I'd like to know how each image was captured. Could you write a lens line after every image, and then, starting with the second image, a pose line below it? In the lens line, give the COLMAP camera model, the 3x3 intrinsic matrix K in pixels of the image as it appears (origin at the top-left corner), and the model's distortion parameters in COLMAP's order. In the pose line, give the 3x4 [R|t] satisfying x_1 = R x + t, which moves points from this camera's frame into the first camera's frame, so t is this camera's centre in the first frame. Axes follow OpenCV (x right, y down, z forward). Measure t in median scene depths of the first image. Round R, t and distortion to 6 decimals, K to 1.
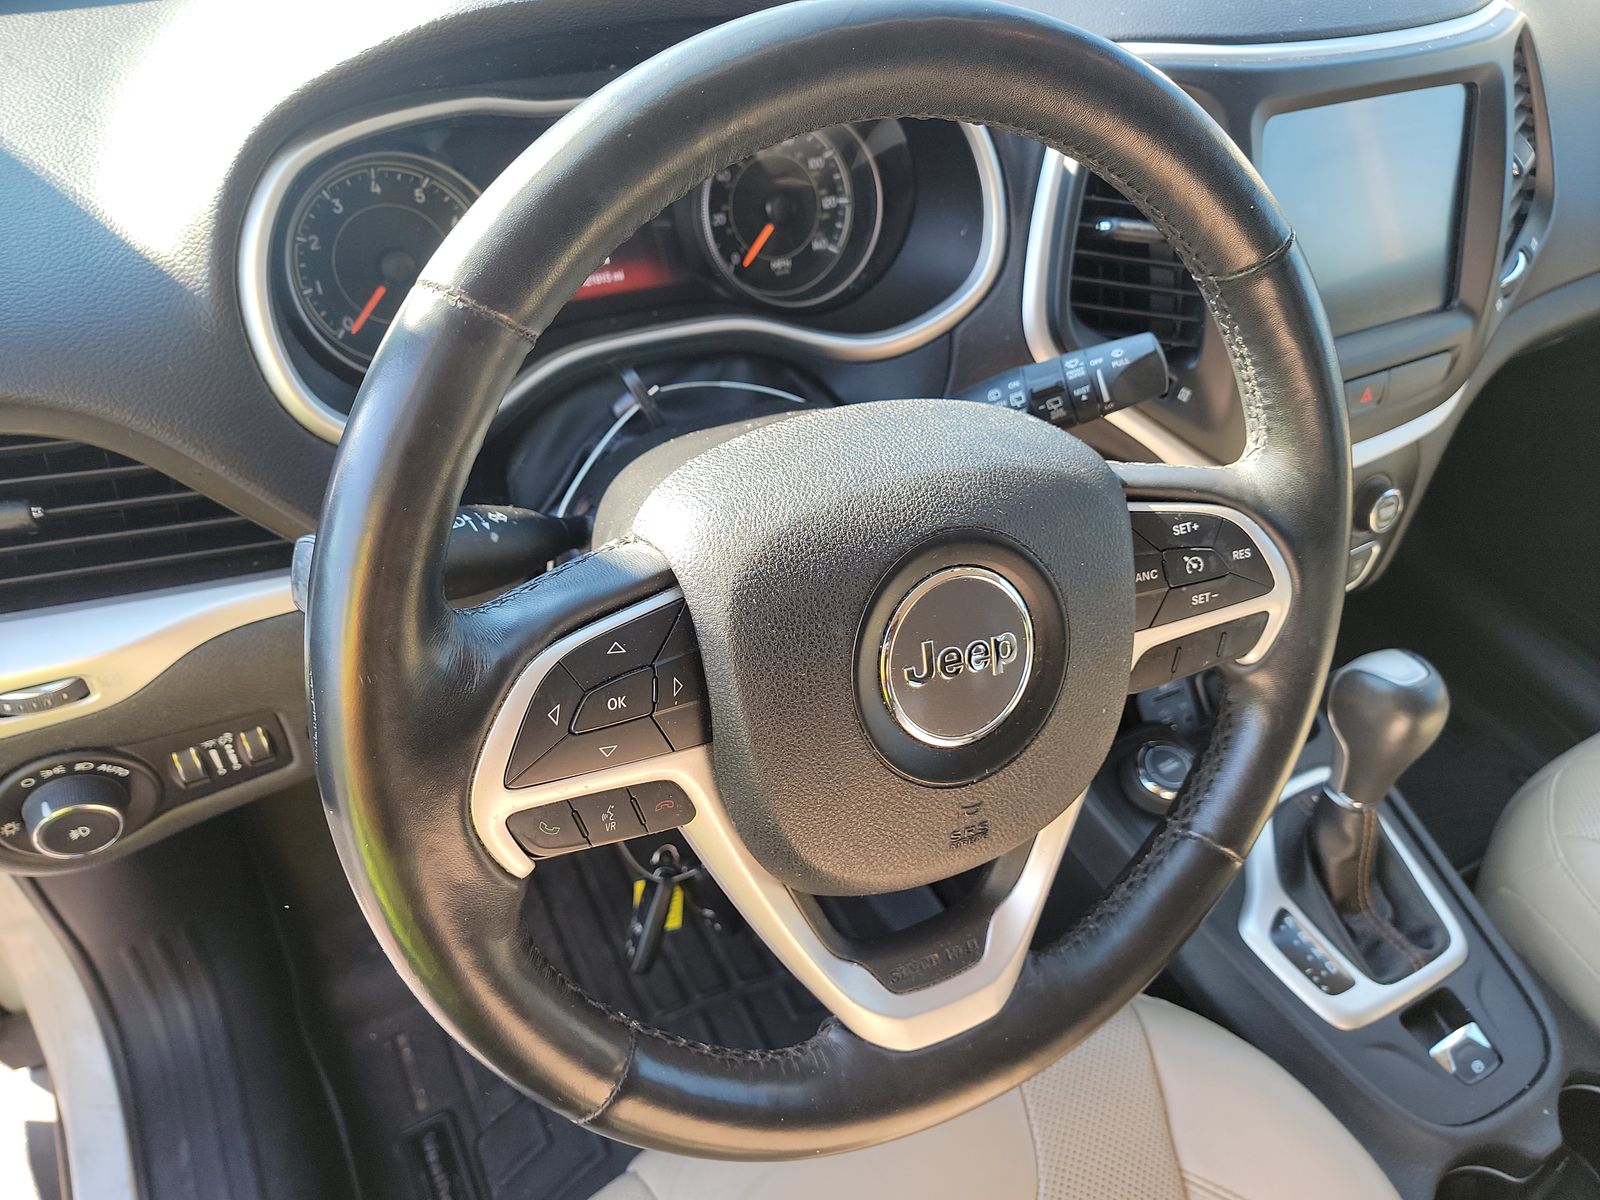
lens RADIAL K [[1133.6, 0, 800.0], [0, 1133.6, 600.0], [0, 0, 1]] dist [0.080583, -0.070567]
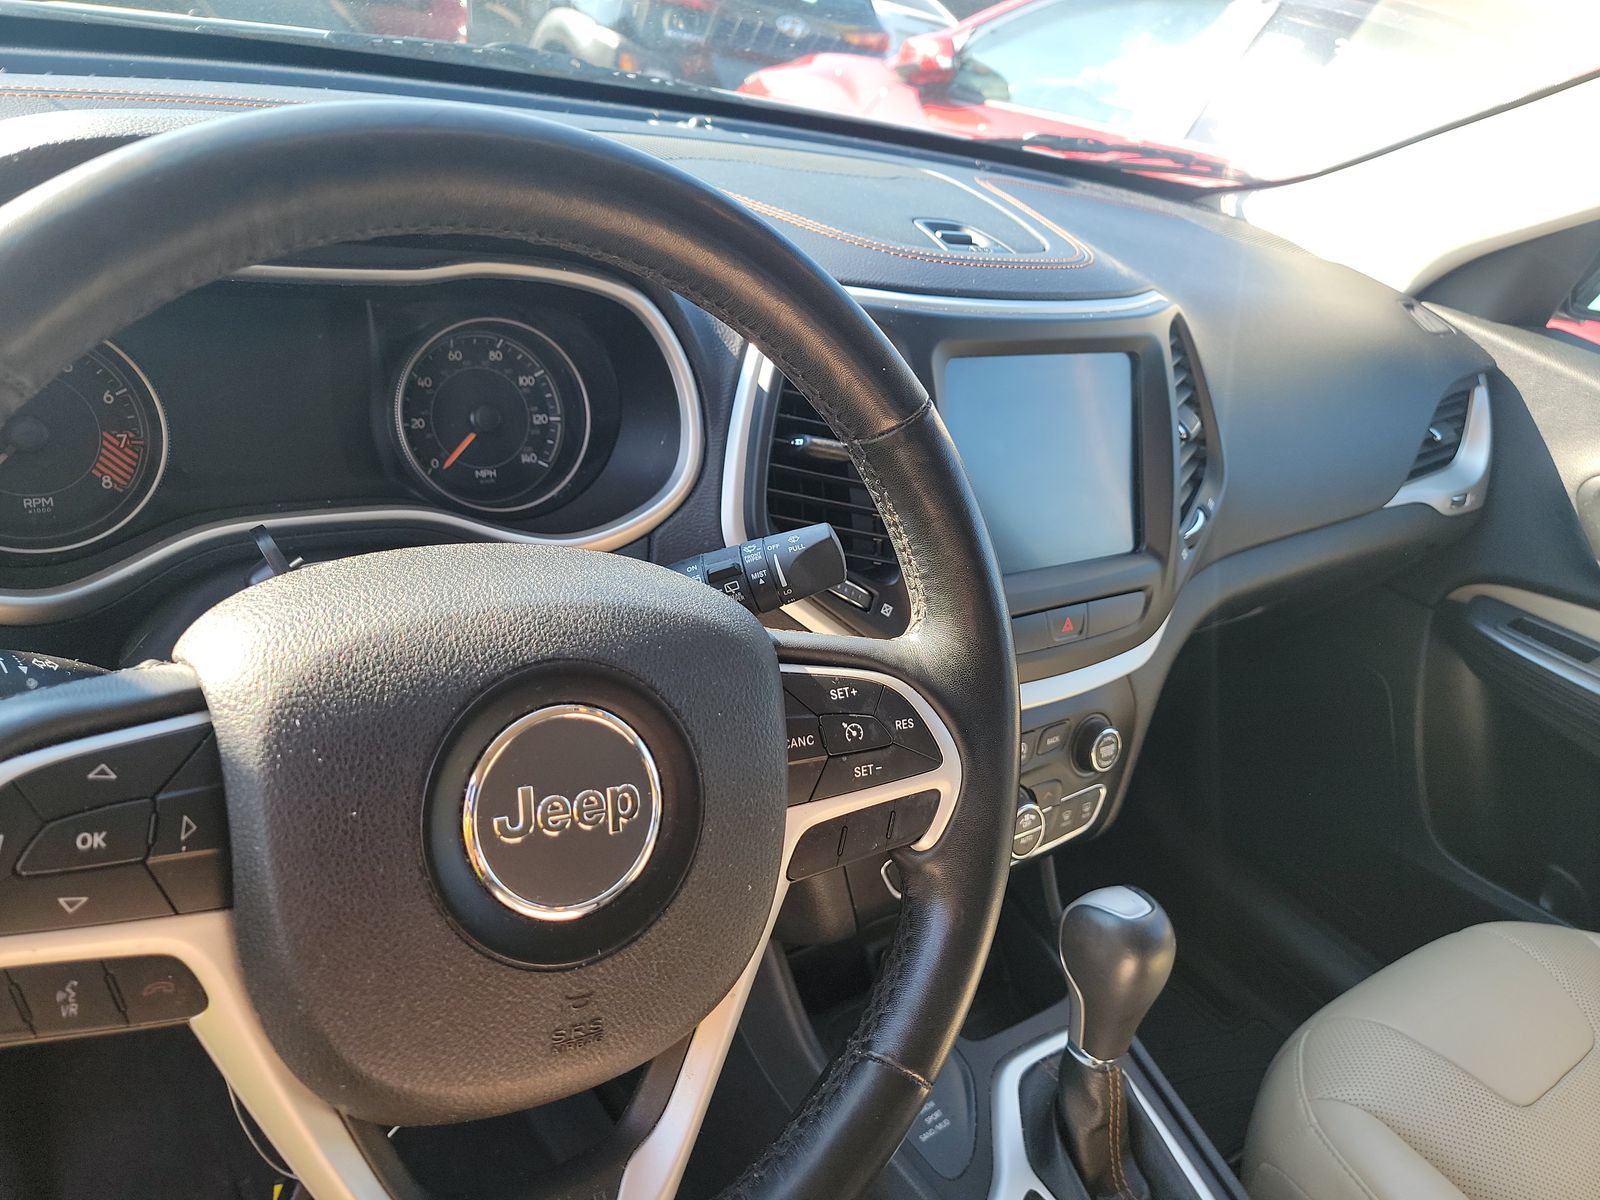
lens RADIAL K [[1128.9, 0, 772.3], [0, 1128.9, 616.6], [0, 0, 1]] dist [0.072011, -0.075503]
pose [[0.991653, 0.029607, 0.125492, 0.148836], [0.004415, 0.964913, -0.262533, 0.110615], [-0.128862, 0.260895, 0.956728, 0.096325]]
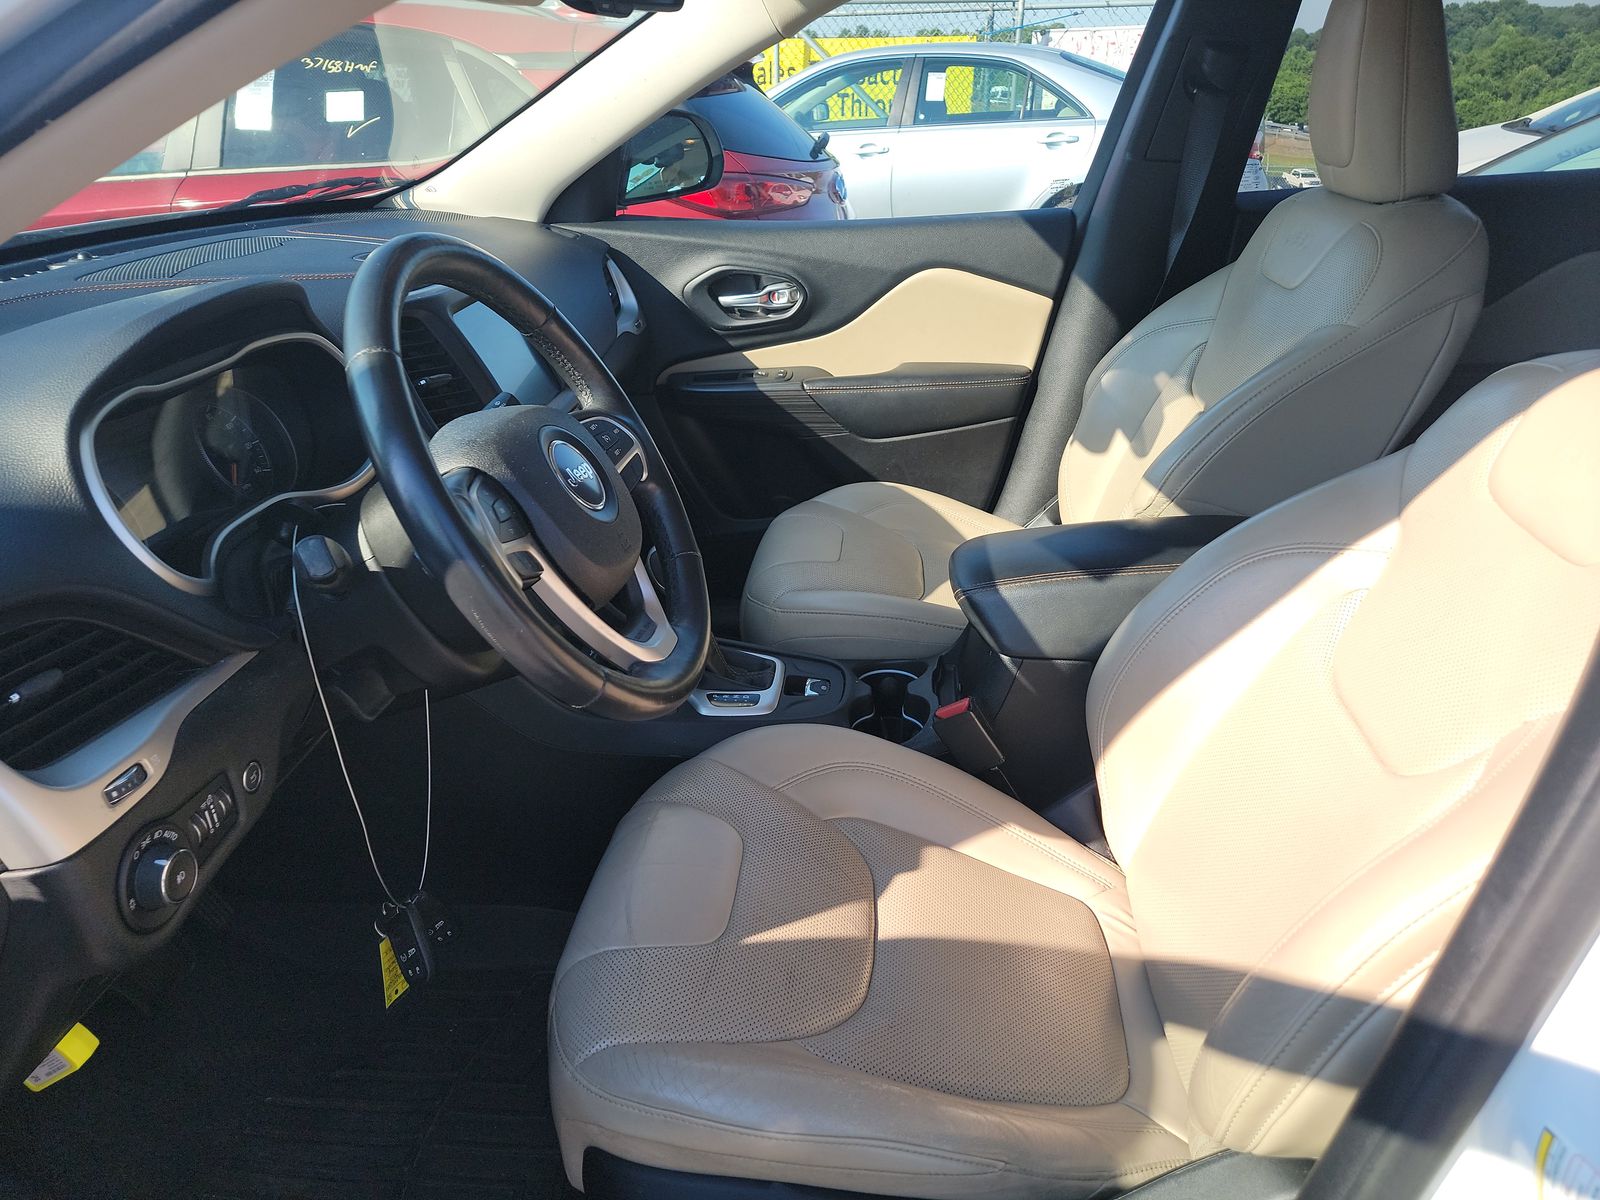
lens RADIAL K [[1128.9, 0, 772.3], [0, 1128.9, 616.6], [0, 0, 1]] dist [0.072011, -0.075503]
pose [[0.579501, -0.448797, 0.680264, -1.022117], [0.632993, 0.773620, -0.028846, 0.461522], [-0.513320, 0.447319, 0.732399, -0.568294]]
